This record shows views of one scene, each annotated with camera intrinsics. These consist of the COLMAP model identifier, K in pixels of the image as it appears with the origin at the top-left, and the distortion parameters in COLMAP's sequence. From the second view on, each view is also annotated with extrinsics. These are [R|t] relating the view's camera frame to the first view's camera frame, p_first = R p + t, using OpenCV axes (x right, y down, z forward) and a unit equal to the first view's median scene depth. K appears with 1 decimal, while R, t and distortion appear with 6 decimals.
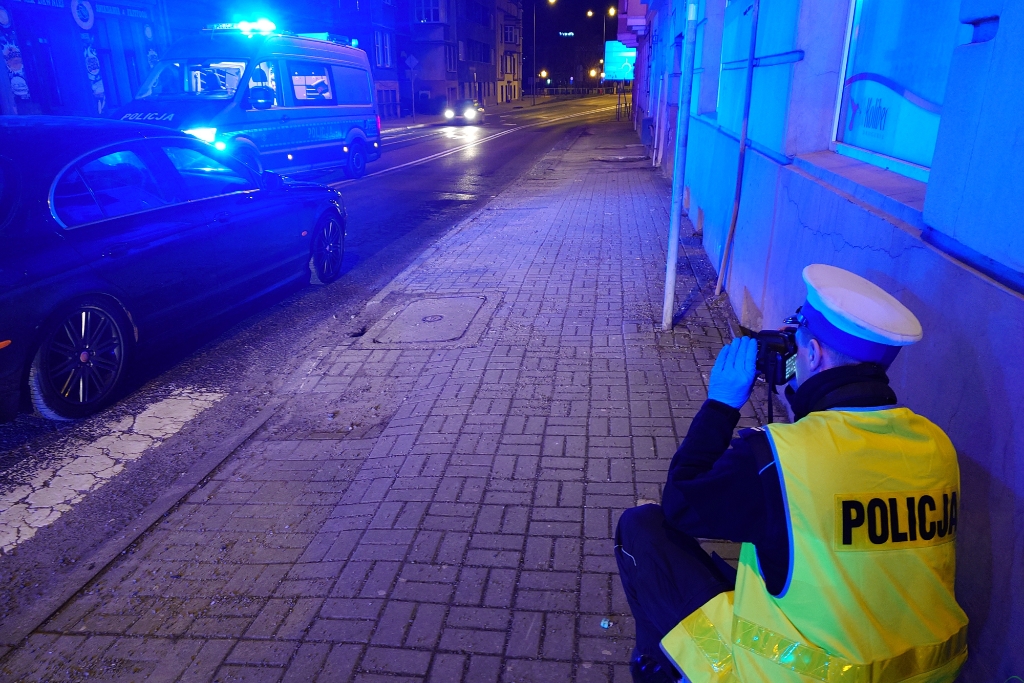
lens RADIAL K [[701.2, 0, 515.6], [0, 701.2, 352.9], [0, 0, 1]] dist [0.006792, -0.014603]
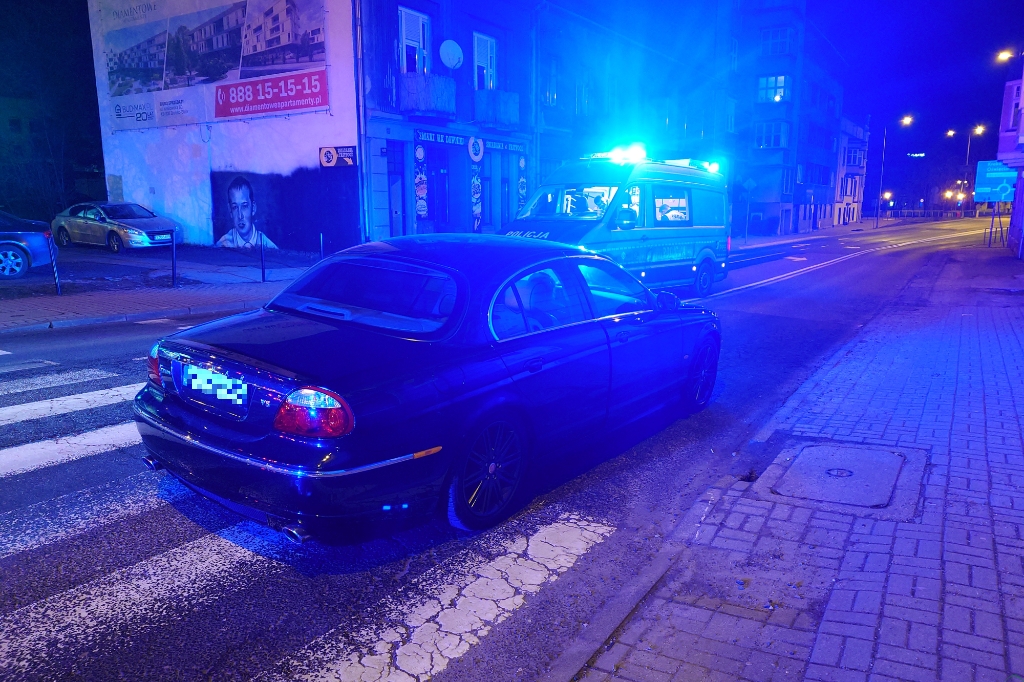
lens RADIAL K [[701.2, 0, 515.6], [0, 701.2, 352.4], [0, 0, 1]] dist [0.006792, -0.014603]
pose [[0.905748, 0.087408, -0.414706, -0.148618], [-0.152513, 0.980171, -0.126508, -0.027628], [0.395425, 0.177832, 0.901119, 0.070686]]
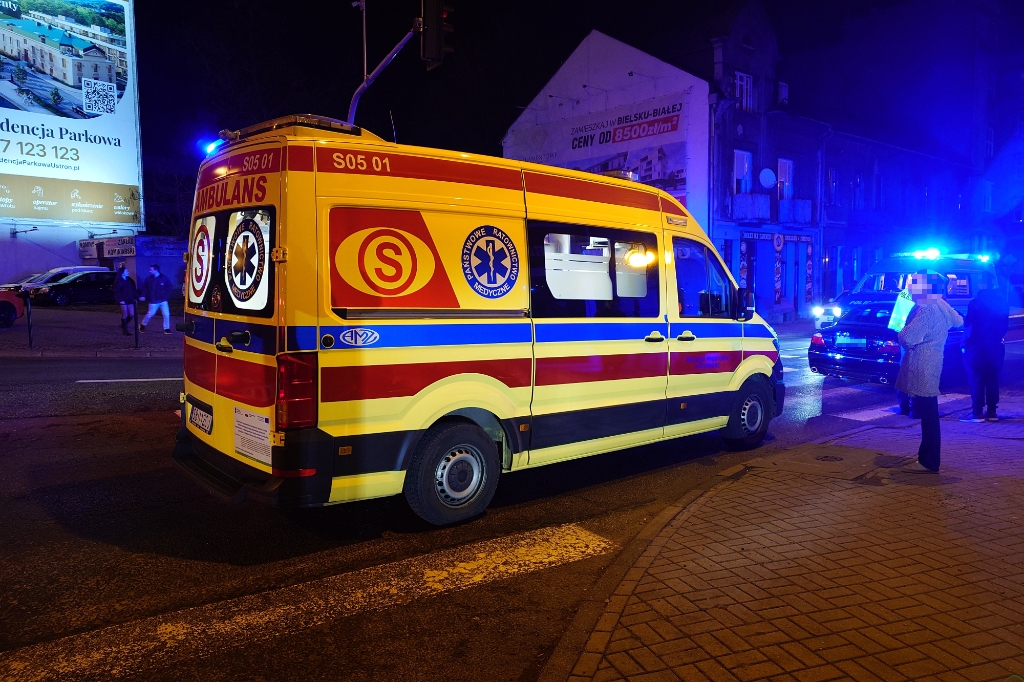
lens RADIAL K [[701.2, 0, 515.6], [0, 701.2, 352.4], [0, 0, 1]] dist [0.006792, -0.014603]
pose [[0.744852, 0.064706, -0.664085, 0.091927], [-0.232582, 0.958041, -0.167522, 0.754301], [0.625381, 0.279233, 0.728648, -2.137126]]
